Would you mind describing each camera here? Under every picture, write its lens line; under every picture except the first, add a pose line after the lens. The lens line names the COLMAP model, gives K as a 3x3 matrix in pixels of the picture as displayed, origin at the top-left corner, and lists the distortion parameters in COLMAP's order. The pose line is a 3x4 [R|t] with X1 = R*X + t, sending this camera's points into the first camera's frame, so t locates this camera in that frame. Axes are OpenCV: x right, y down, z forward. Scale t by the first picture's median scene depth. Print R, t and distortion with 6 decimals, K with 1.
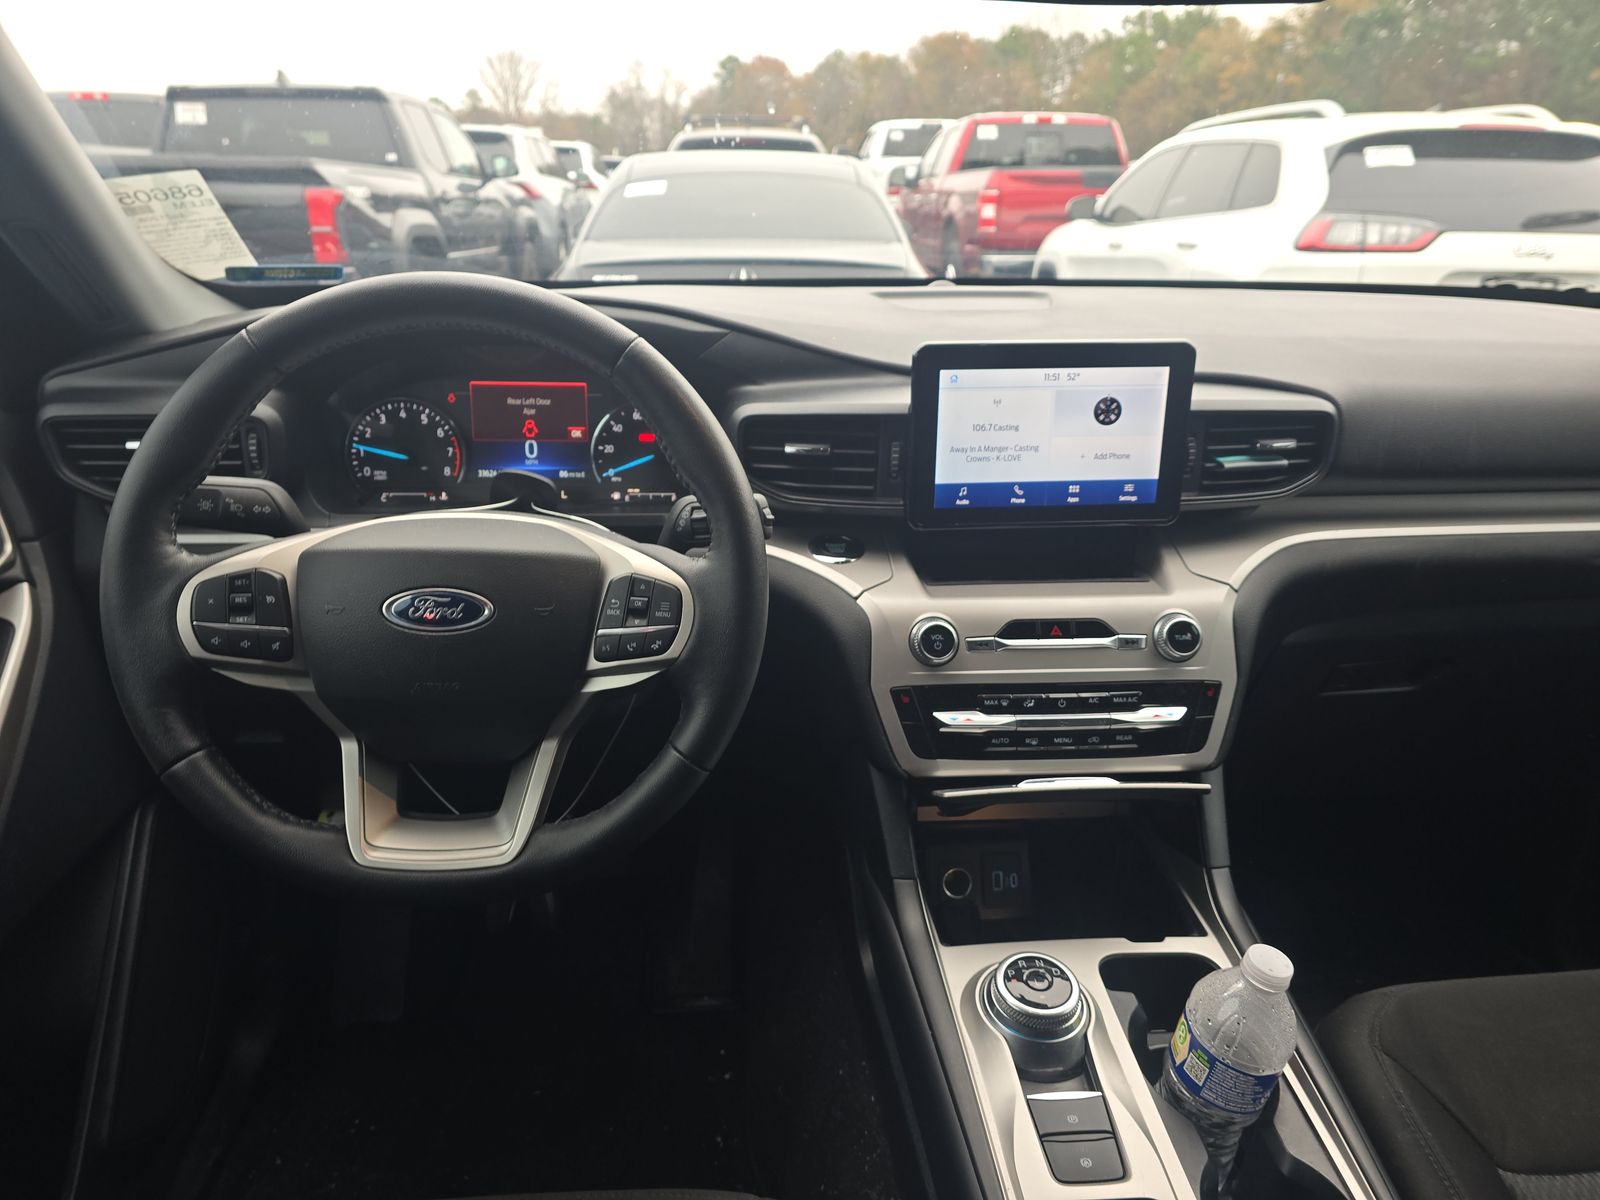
lens RADIAL K [[1121.1, 0, 804.0], [0, 1121.1, 642.1], [0, 0, 1]] dist [0.068558, -0.094819]
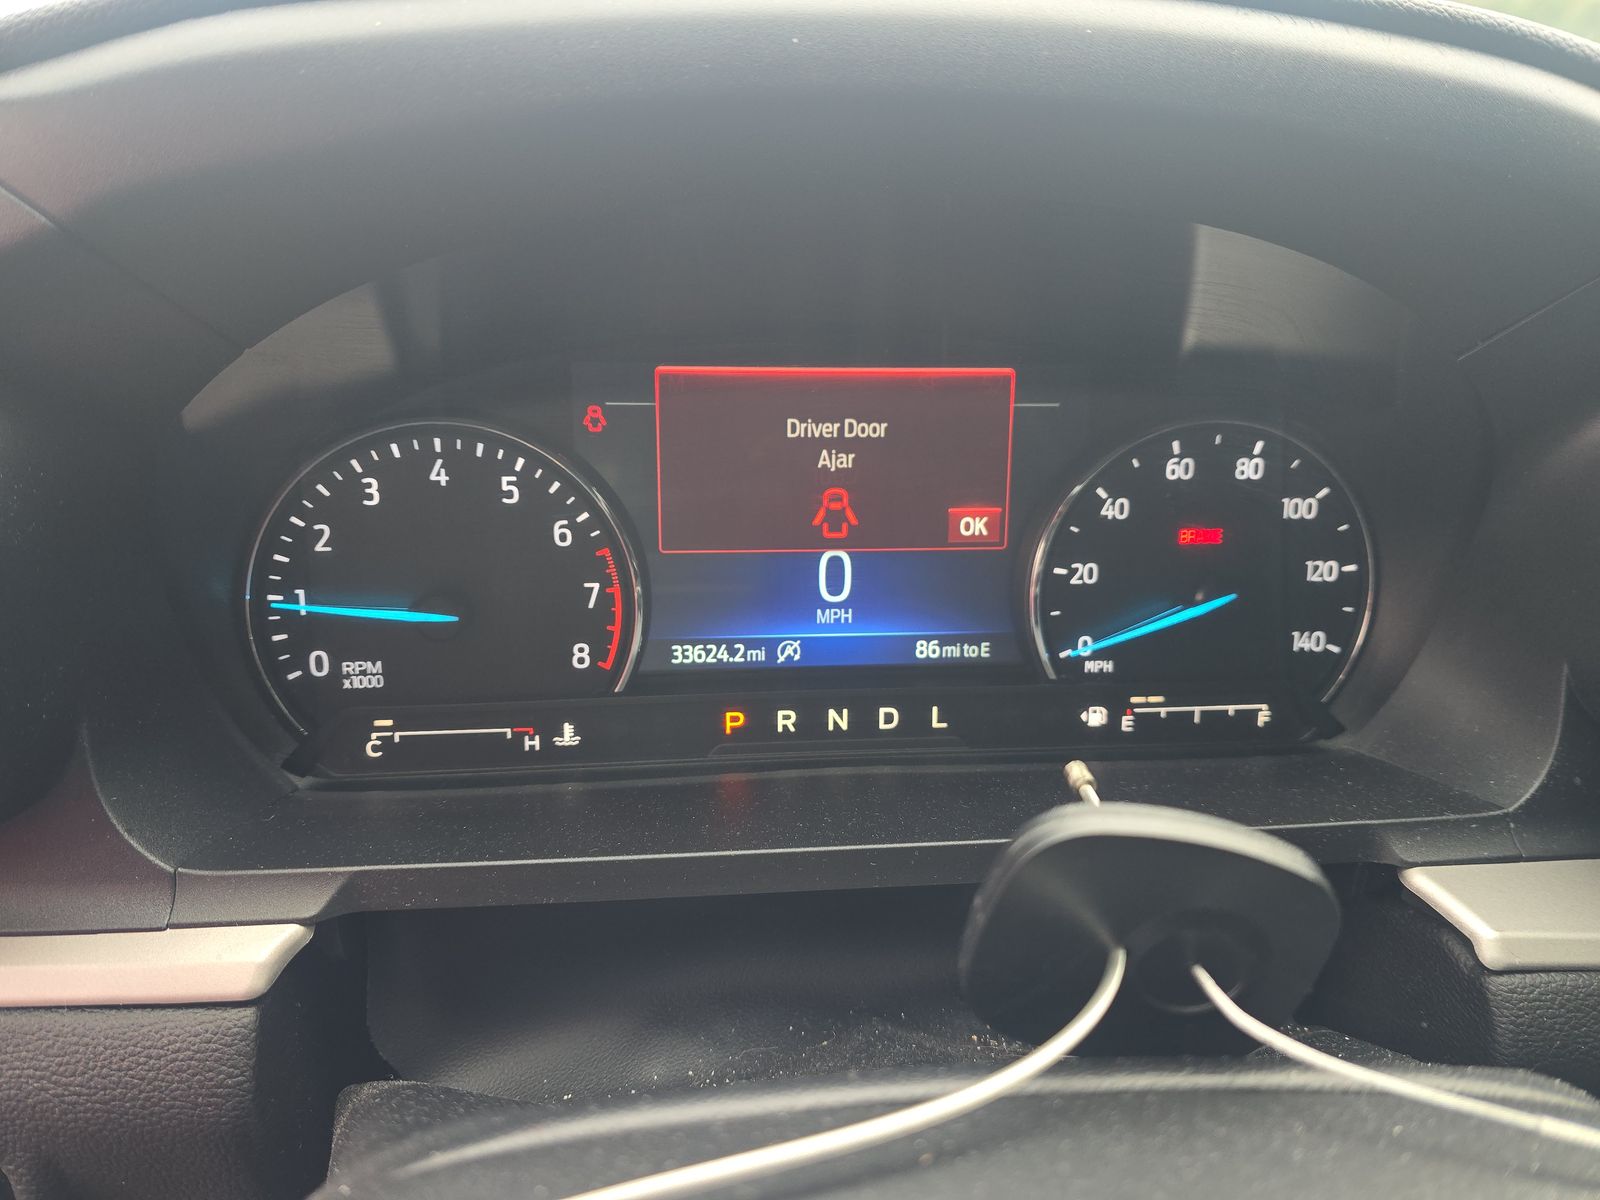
lens RADIAL K [[1078.9, 0, 794.1], [0, 1078.9, 633.0], [0, 0, 1]] dist [-0.000247, -0.000428]
pose [[0.999444, -0.010774, 0.031544, -0.268195], [0.011620, 0.999574, -0.026788, -0.149727], [-0.031242, 0.027140, 0.999143, 0.707161]]
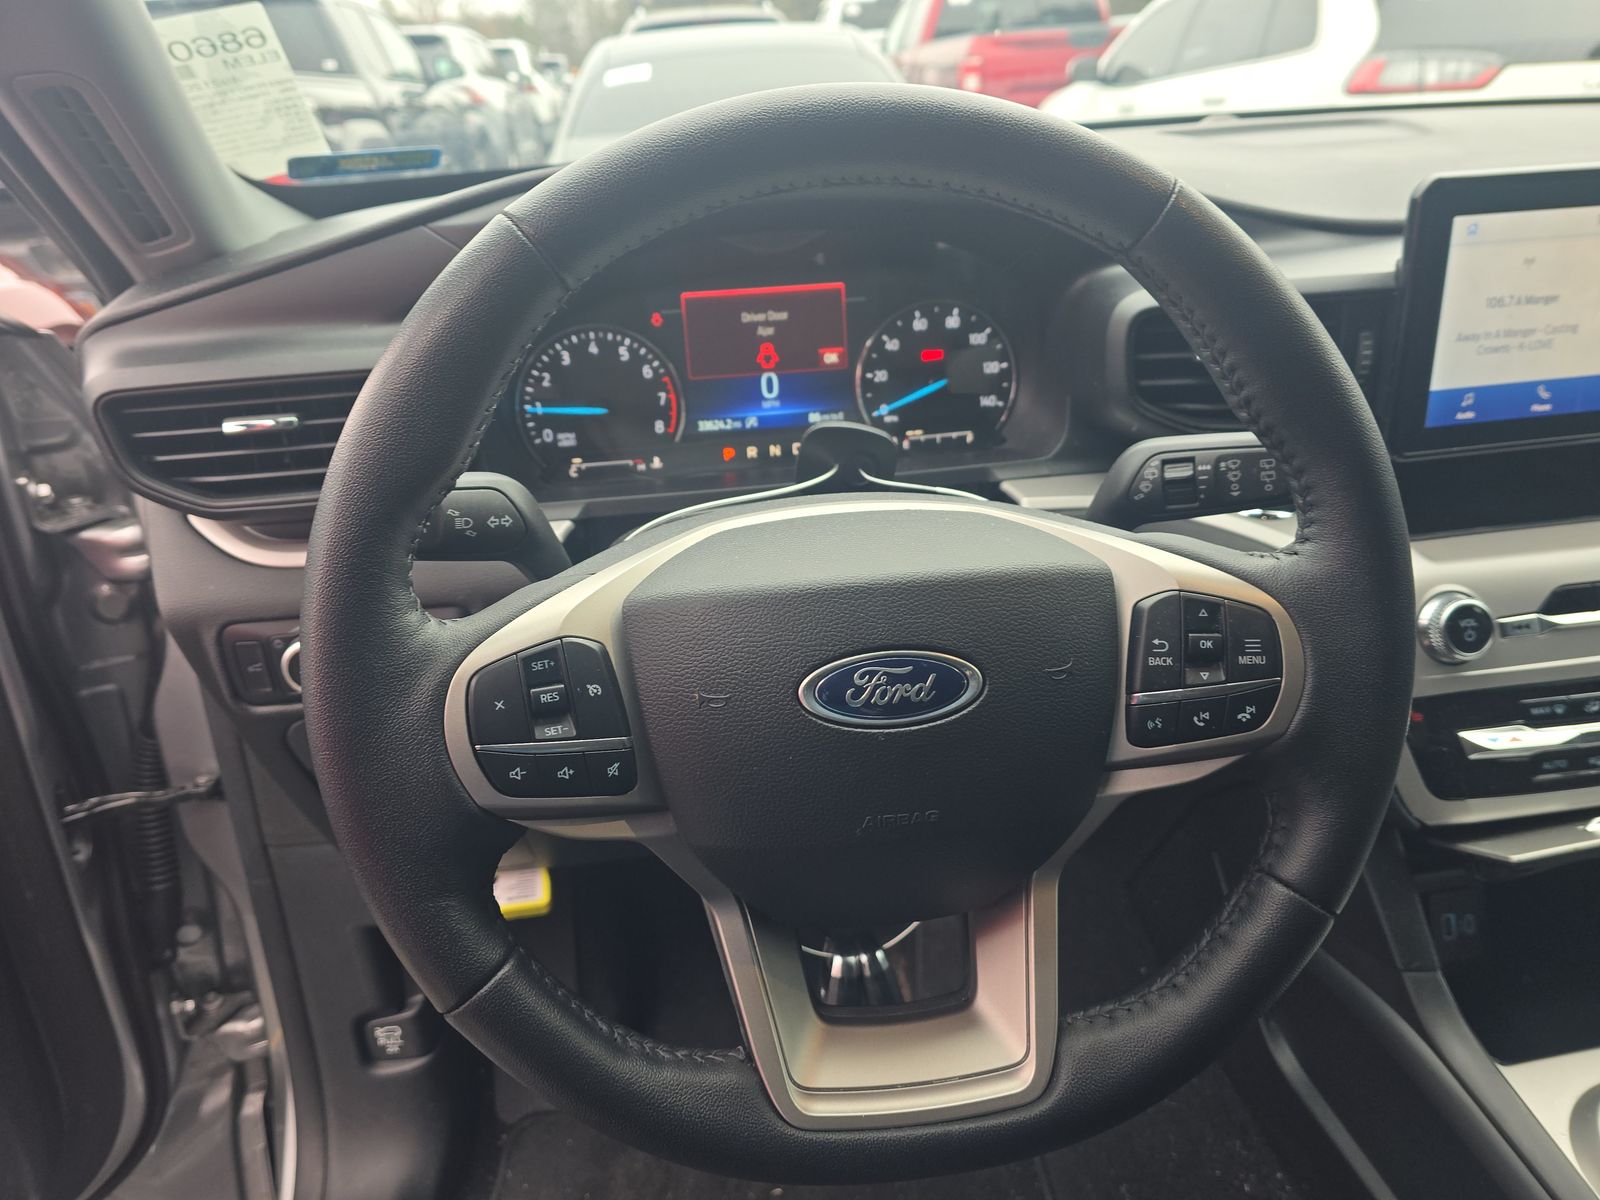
lens RADIAL K [[1121.1, 0, 804.0], [0, 1121.1, 642.1], [0, 0, 1]] dist [0.068558, -0.094819]
pose [[0.996696, -0.078947, 0.019083, -0.250969], [0.077162, 0.993726, 0.080955, -0.067520], [-0.025354, -0.079215, 0.996535, 0.286872]]
